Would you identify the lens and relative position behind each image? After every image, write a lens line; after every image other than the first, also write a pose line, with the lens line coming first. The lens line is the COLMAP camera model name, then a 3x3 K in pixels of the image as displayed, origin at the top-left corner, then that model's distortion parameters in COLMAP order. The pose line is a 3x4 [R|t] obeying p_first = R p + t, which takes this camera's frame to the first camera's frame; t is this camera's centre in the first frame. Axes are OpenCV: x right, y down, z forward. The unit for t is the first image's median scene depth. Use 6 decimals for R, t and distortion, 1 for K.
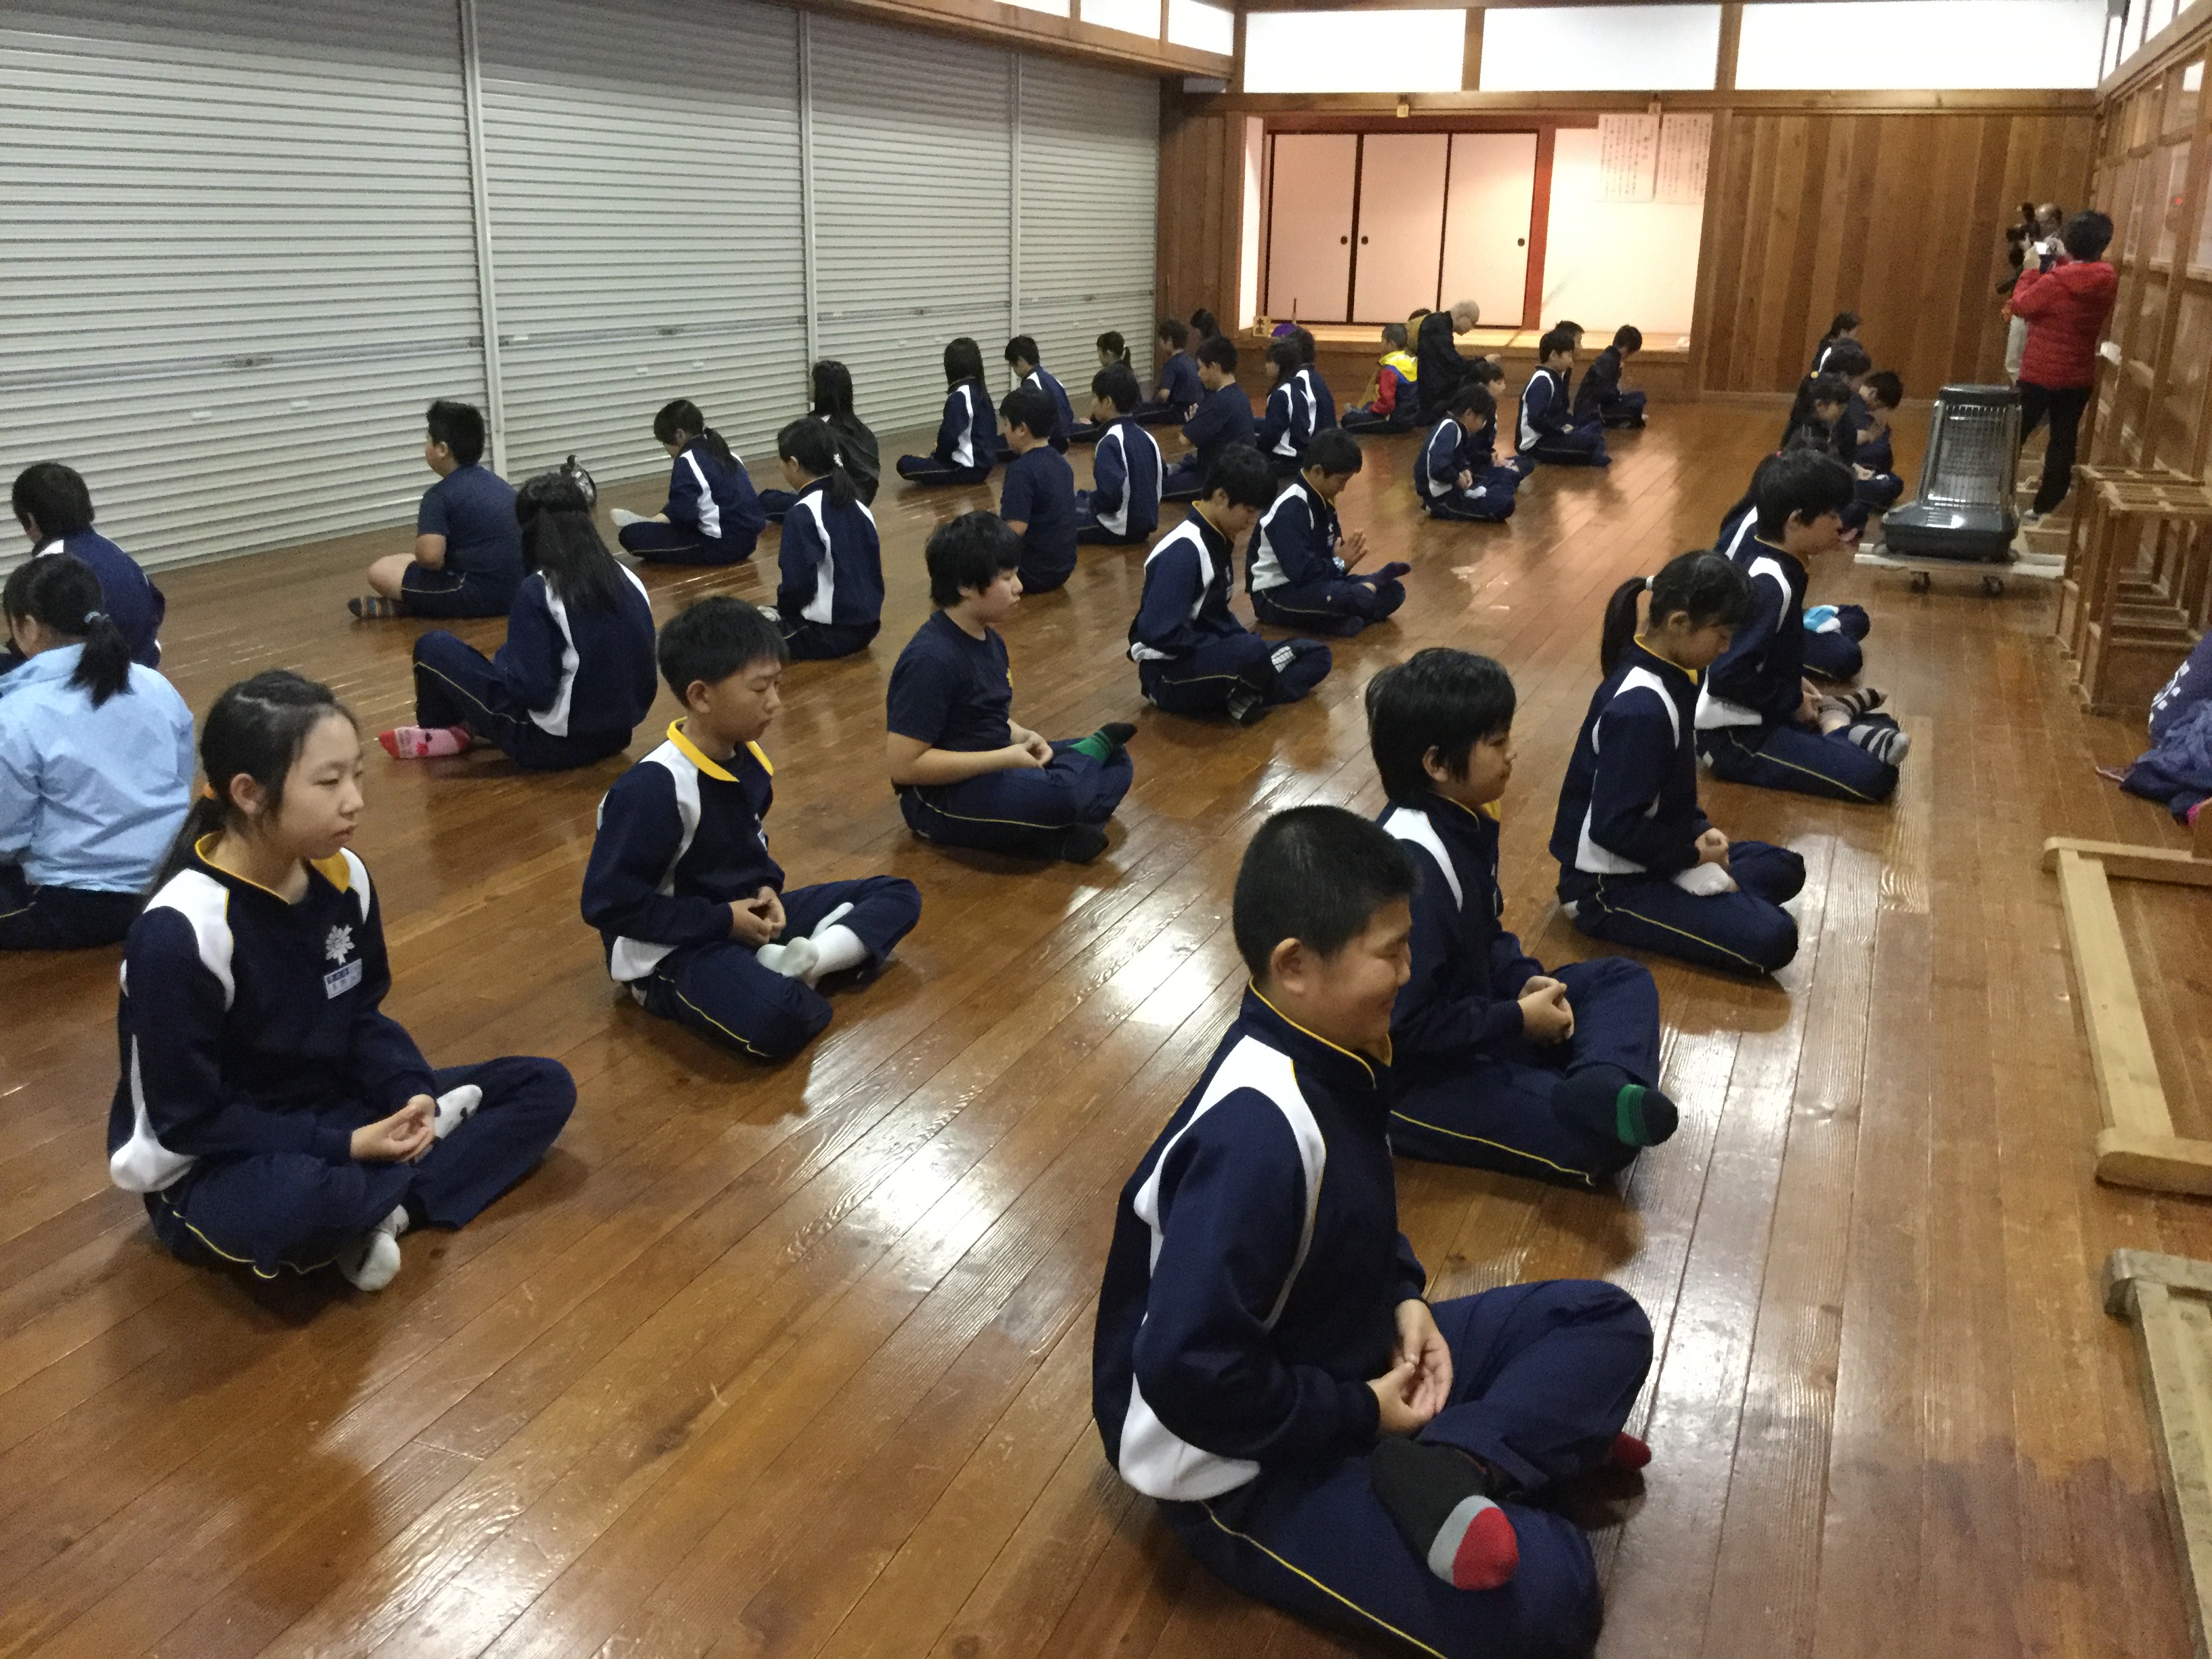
lens RADIAL K [[2031.2, 0, 1098.6], [0, 2031.2, 880.4], [0, 0, 1]] dist [-0.009864, -0.018683]
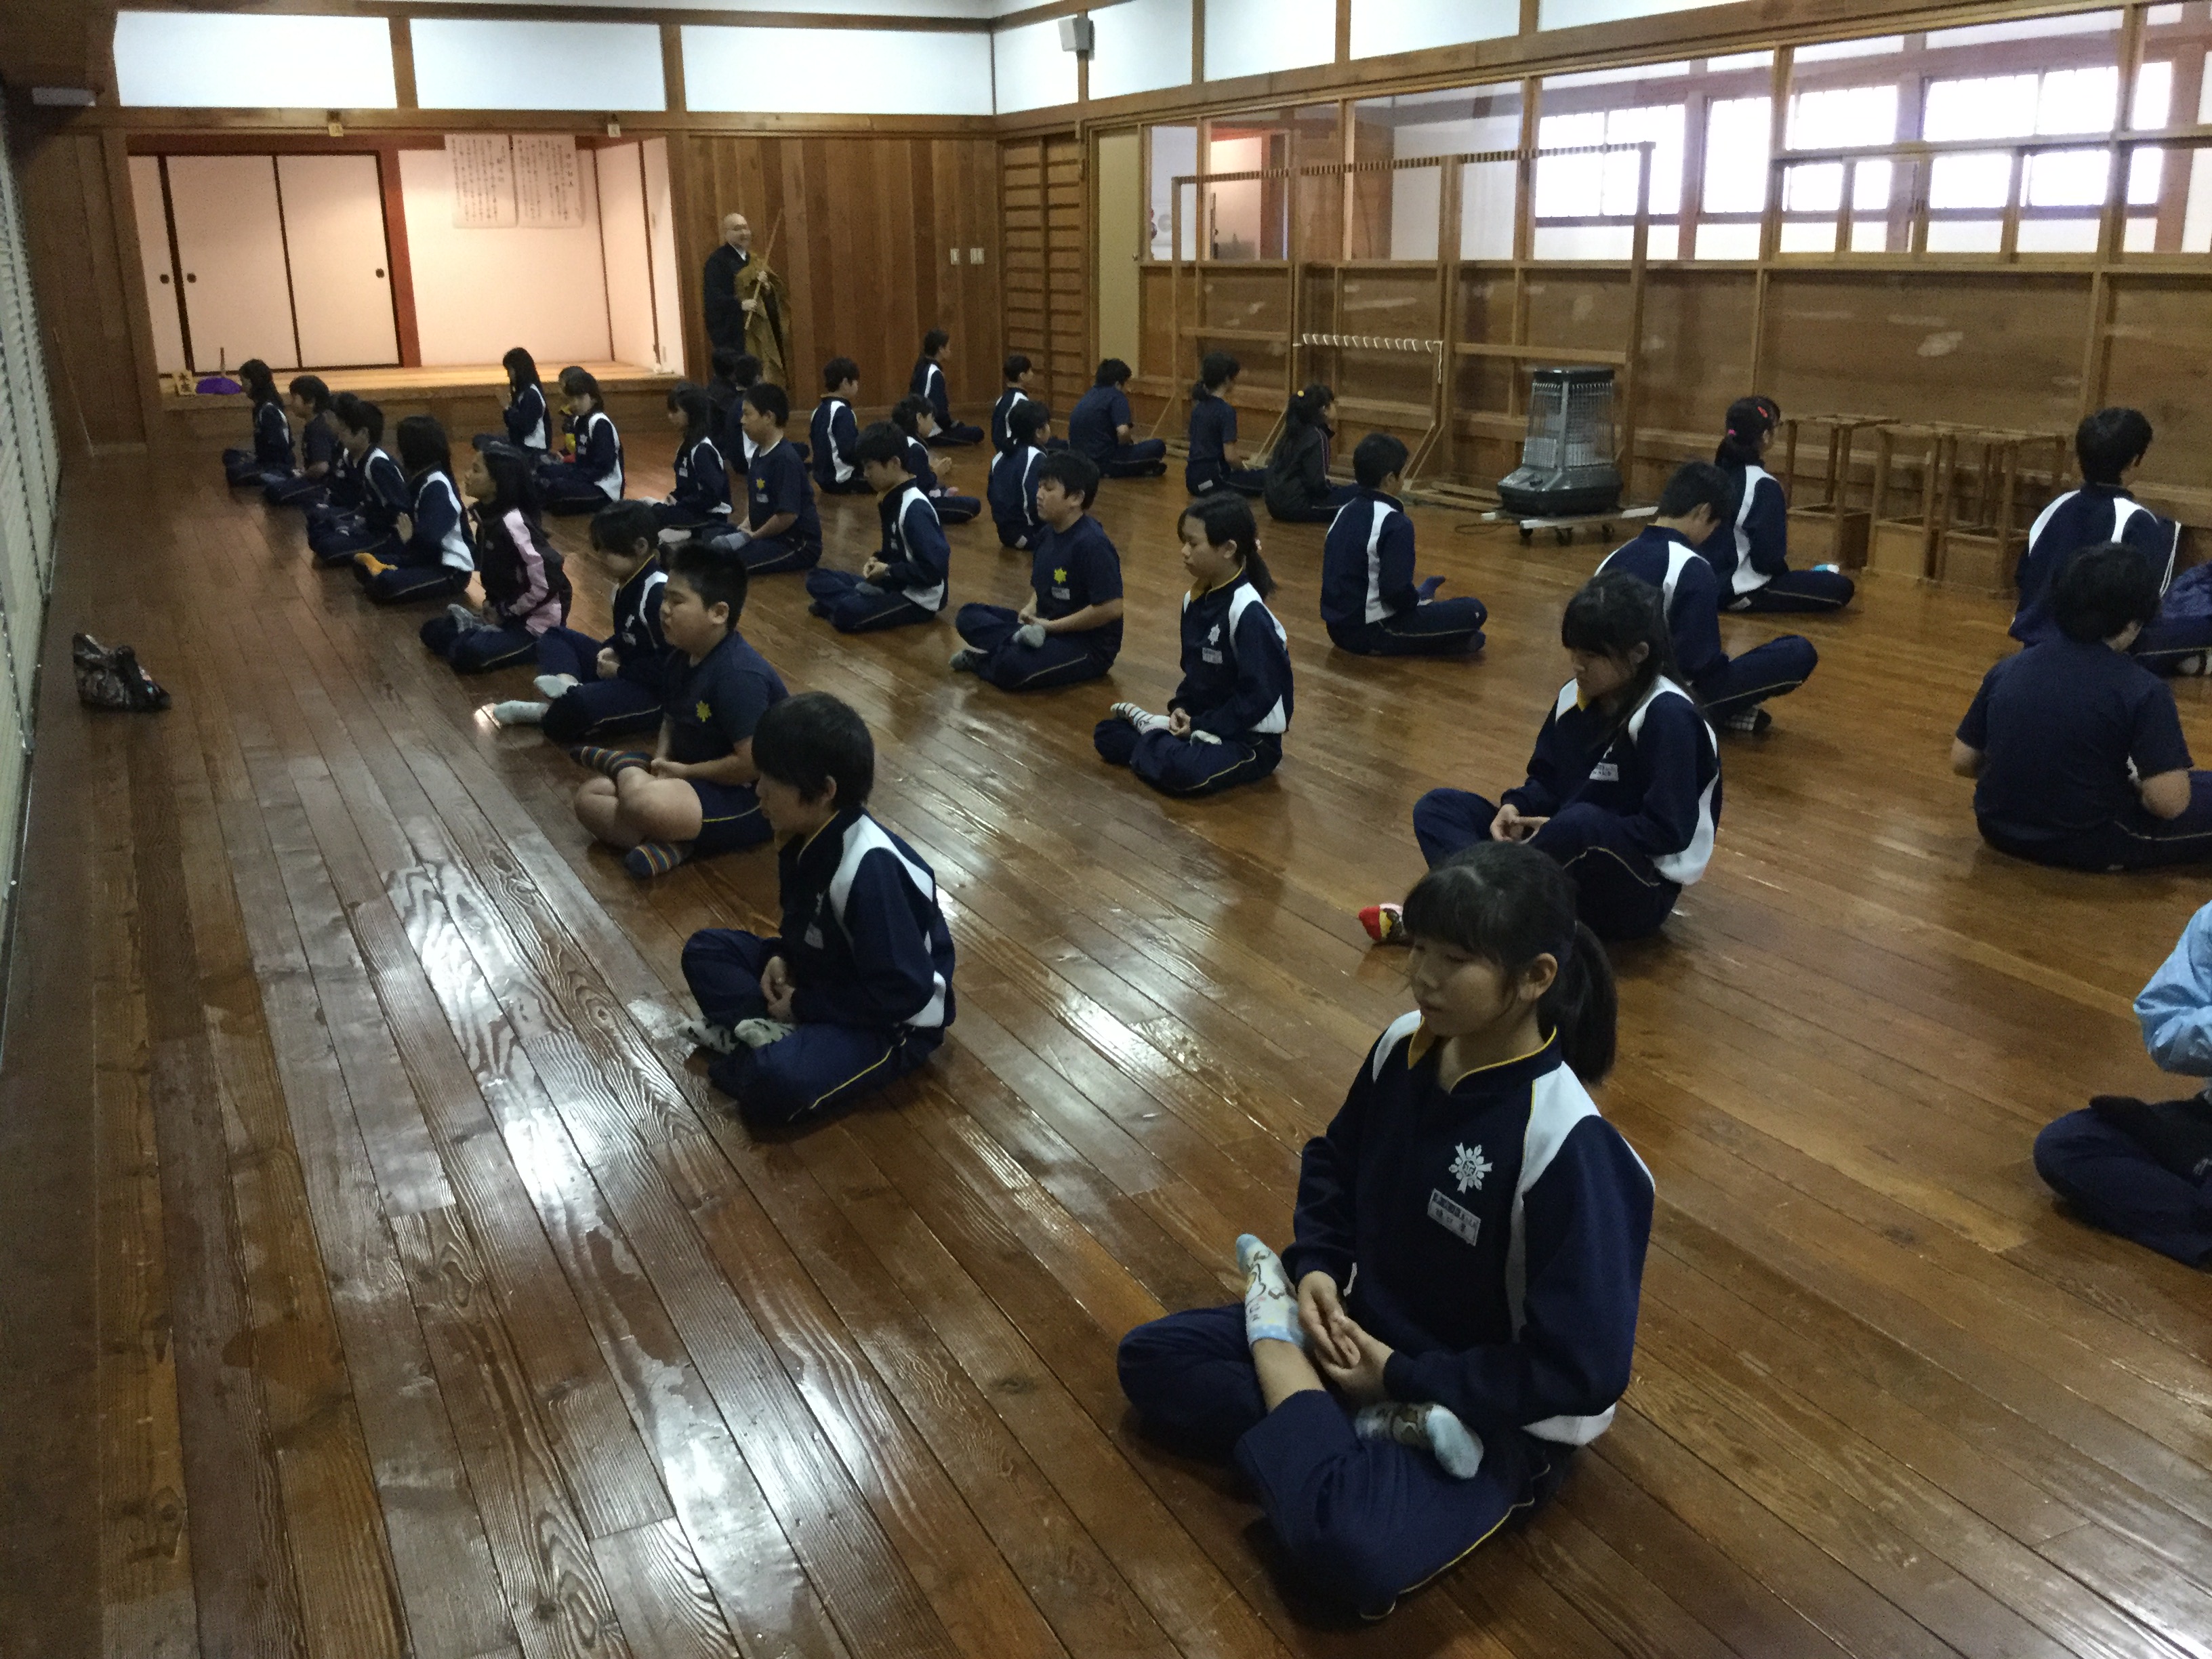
lens RADIAL K [[2039.0, 0, 1061.5], [0, 2039.0, 820.2], [0, 0, 1]] dist [0.092763, -0.206564]
pose [[0.693955, -0.217787, 0.686291, -0.322943], [0.246760, 0.967371, 0.057469, -0.067013], [-0.676414, 0.129468, 0.725053, 0.188469]]
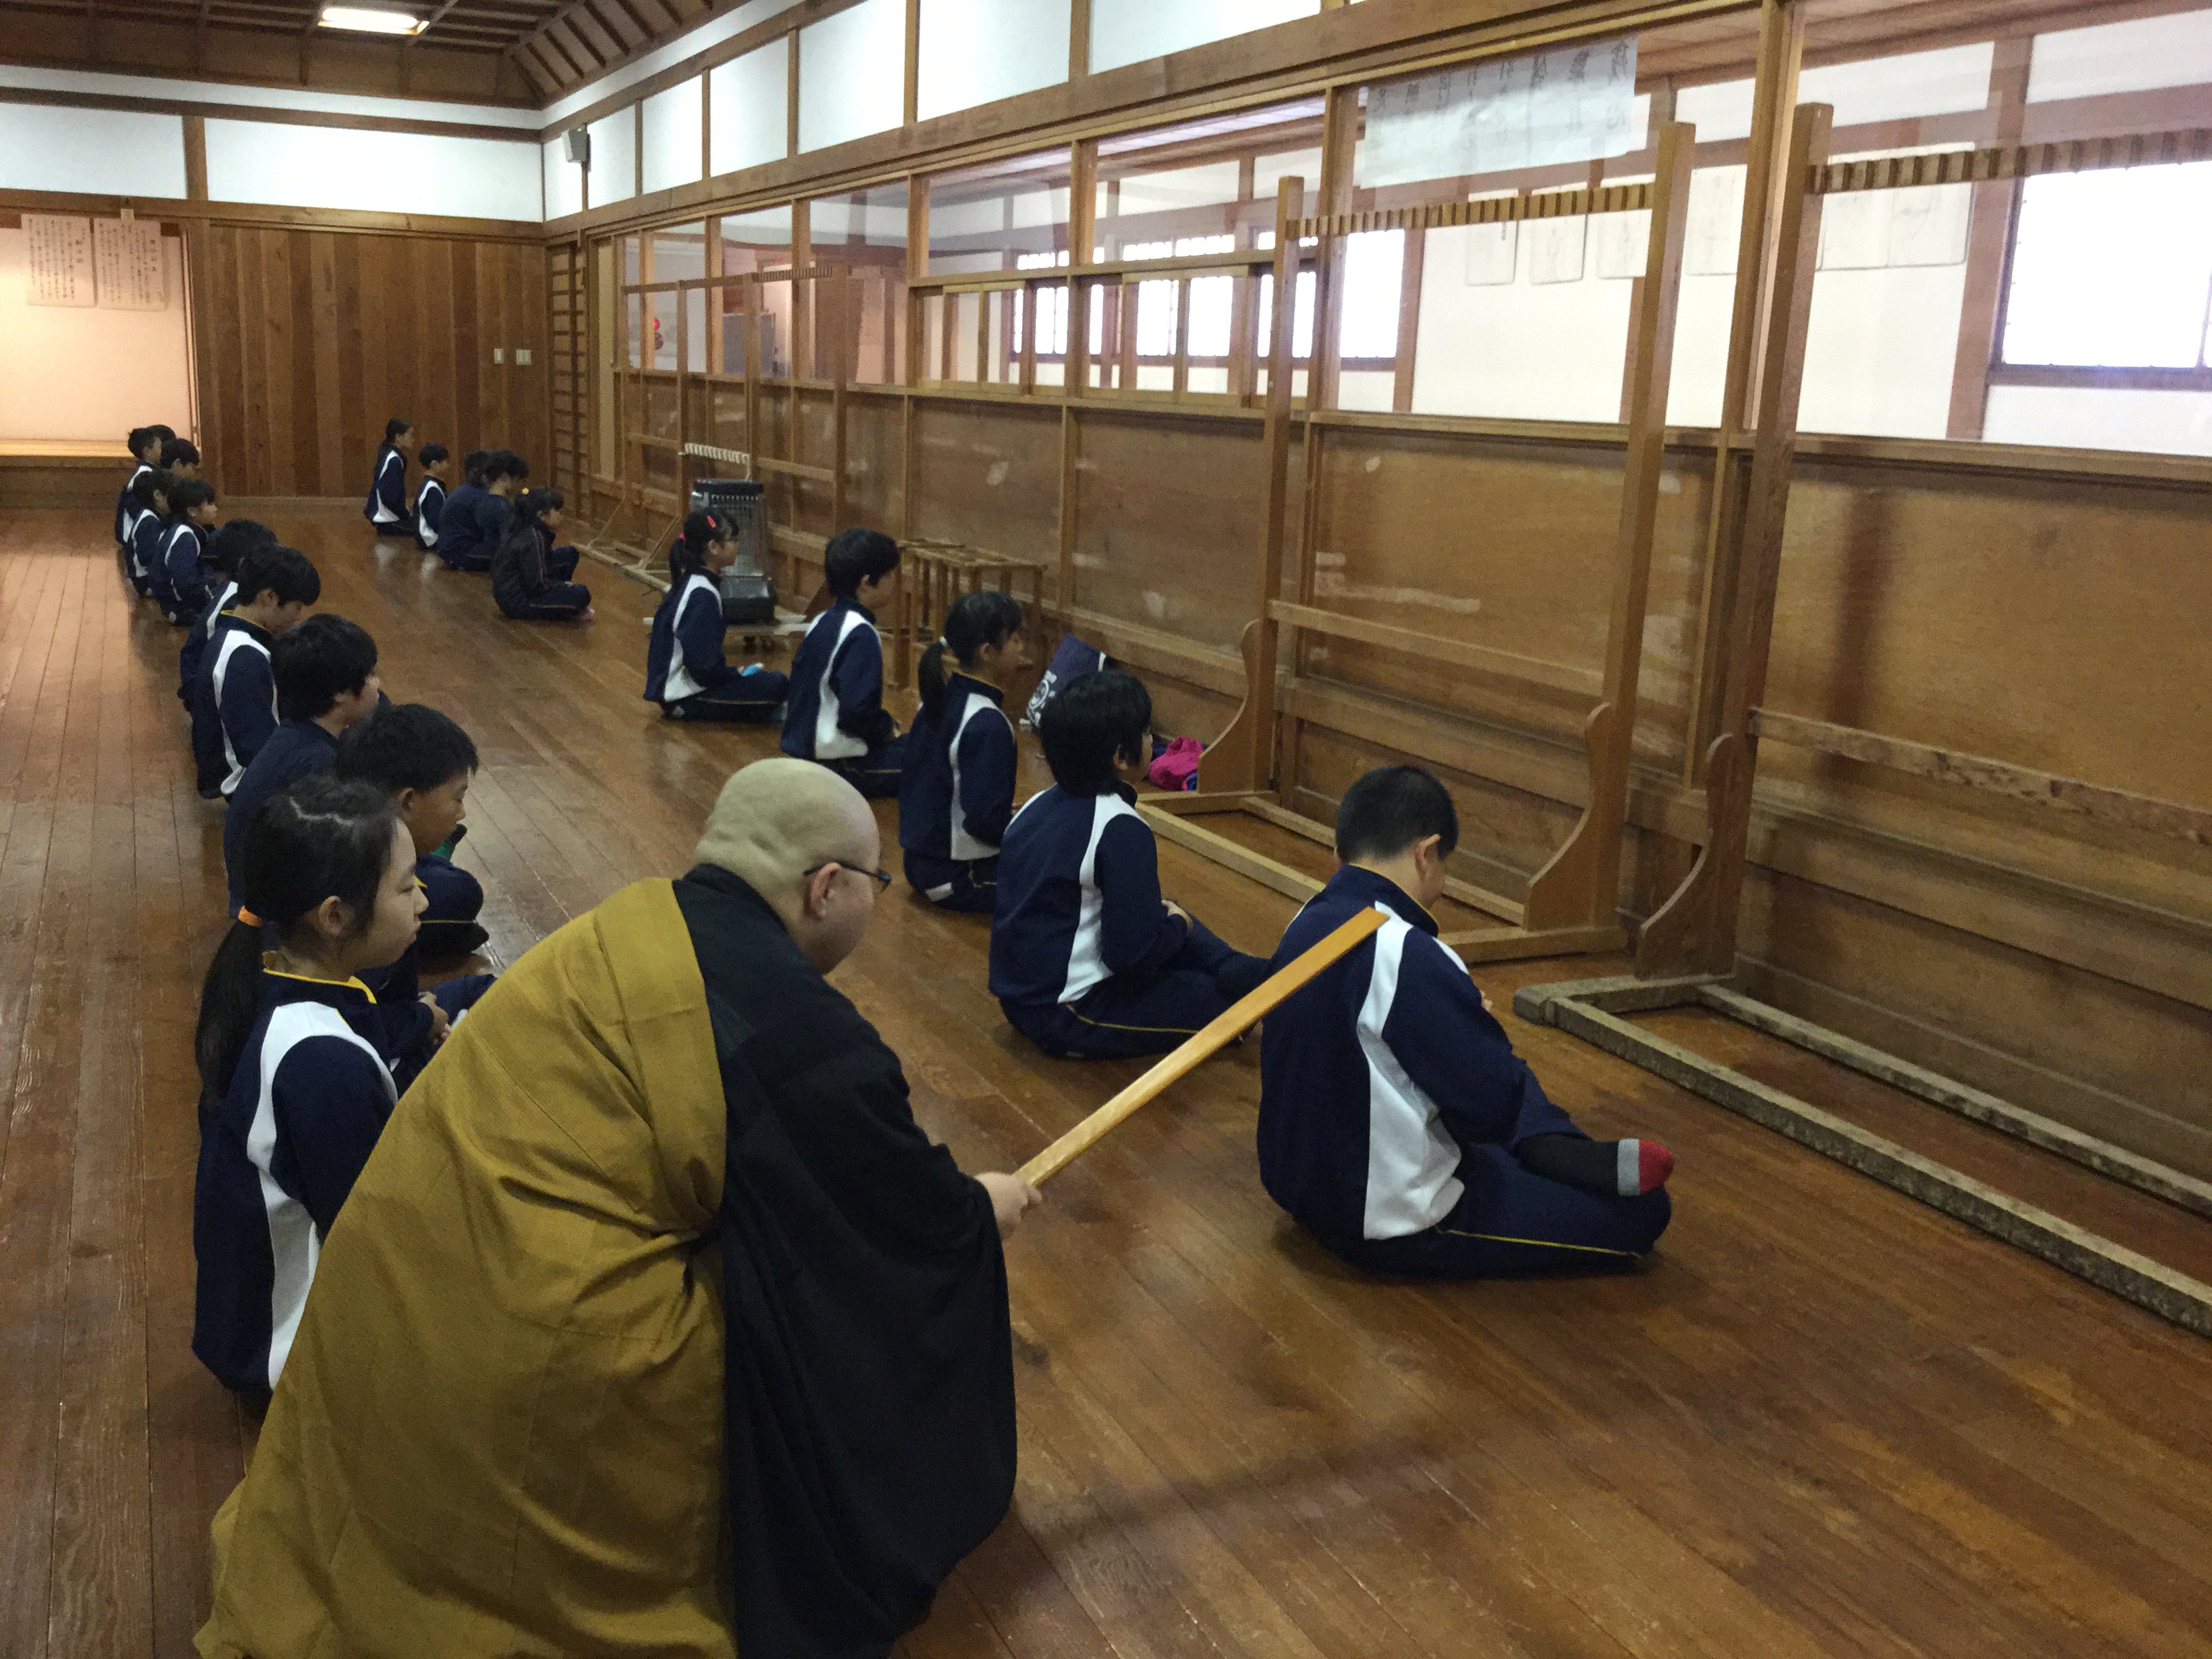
lens RADIAL K [[2031.2, 0, 1098.6], [0, 2031.2, 880.4], [0, 0, 1]] dist [-0.009864, -0.018683]
pose [[0.695223, -0.157155, 0.701404, -0.135722], [0.192056, 0.980943, 0.029424, -0.002989], [-0.692662, 0.114252, 0.712156, 0.014018]]
